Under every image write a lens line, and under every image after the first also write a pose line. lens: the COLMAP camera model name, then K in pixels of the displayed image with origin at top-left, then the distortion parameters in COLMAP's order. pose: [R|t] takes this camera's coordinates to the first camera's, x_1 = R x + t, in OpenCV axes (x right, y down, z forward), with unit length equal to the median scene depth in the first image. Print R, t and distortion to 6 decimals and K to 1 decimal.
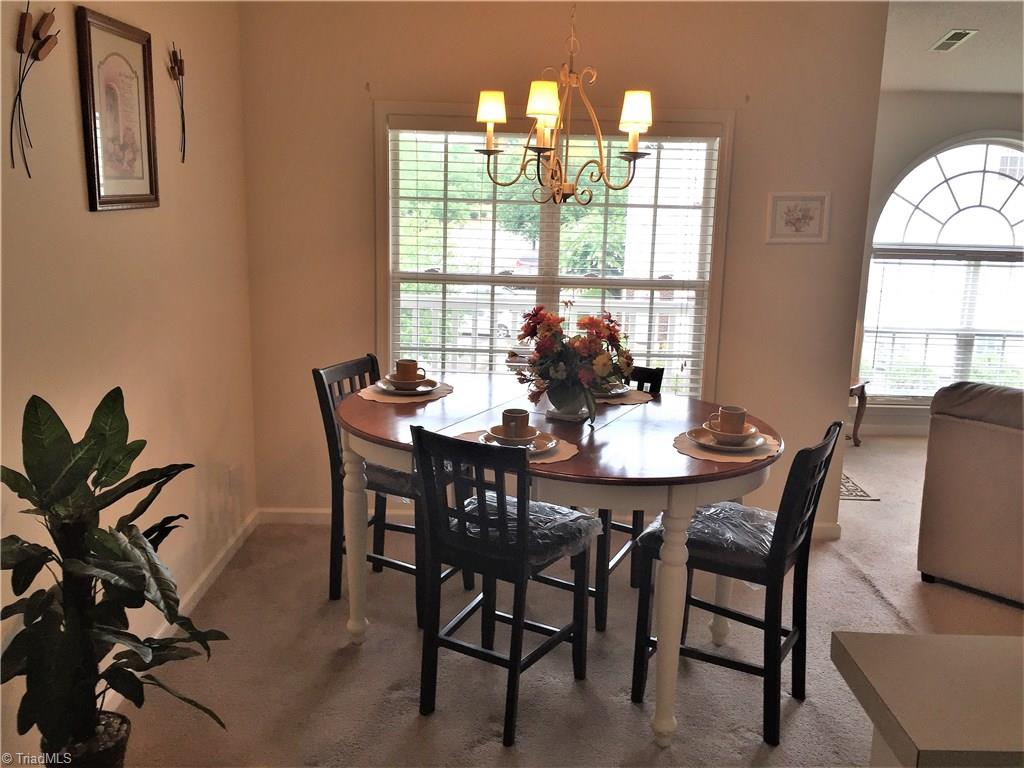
lens RADIAL K [[876.7, 0, 514.5], [0, 876.7, 374.3], [0, 0, 1]] dist [0.085865, -0.118188]
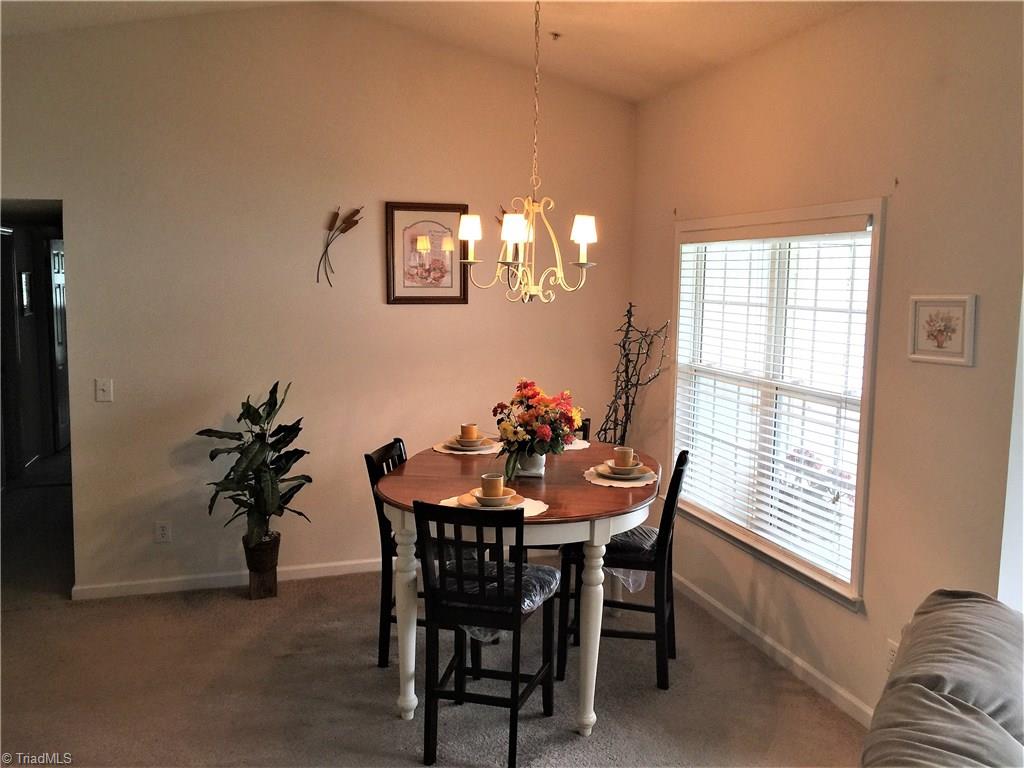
lens RADIAL K [[888.1, 0, 526.0], [0, 888.1, 381.4], [0, 0, 1]] dist [0.069623, -0.013268]
pose [[0.313761, 0.088884, -0.945332, 0.917070], [-0.201081, 0.979247, 0.025333, -0.083250], [0.927966, 0.182140, 0.325123, 0.440095]]
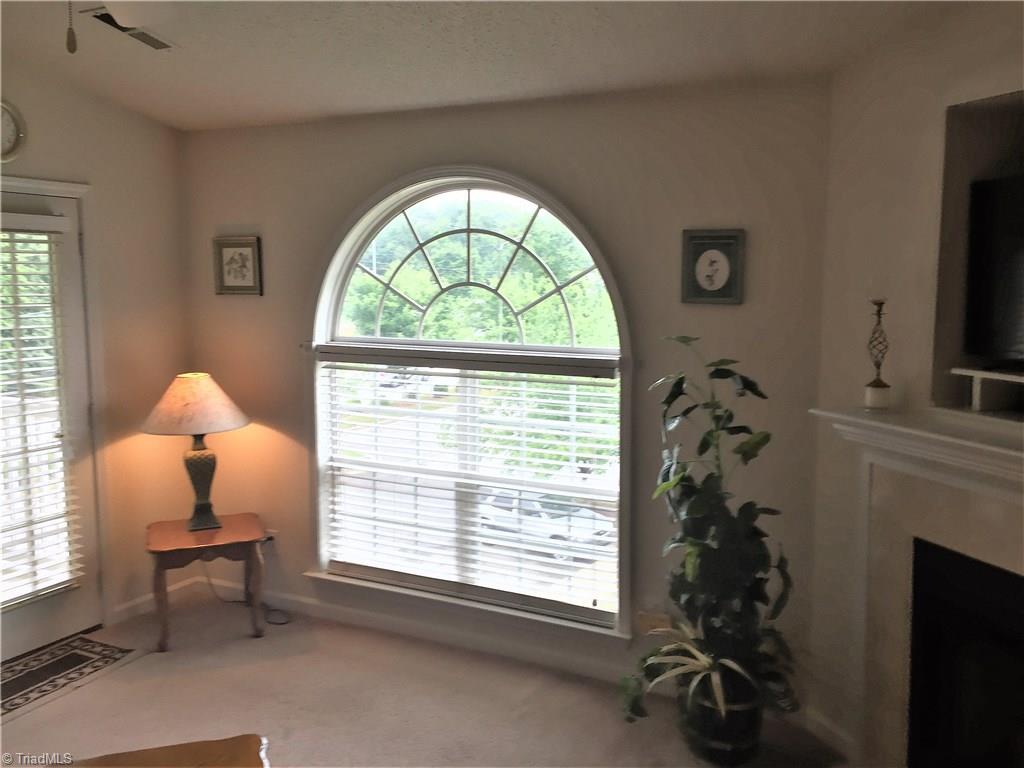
lens RADIAL K [[871.1, 0, 512.0], [0, 871.1, 384.0], [0, 0, 1]] dist [0.183963, -0.333880]
pose [[0.899417, 0.032067, -0.435914, 1.230776], [-0.069605, 0.995086, -0.070414, -0.109452], [0.431514, 0.093674, 0.897230, 0.666227]]
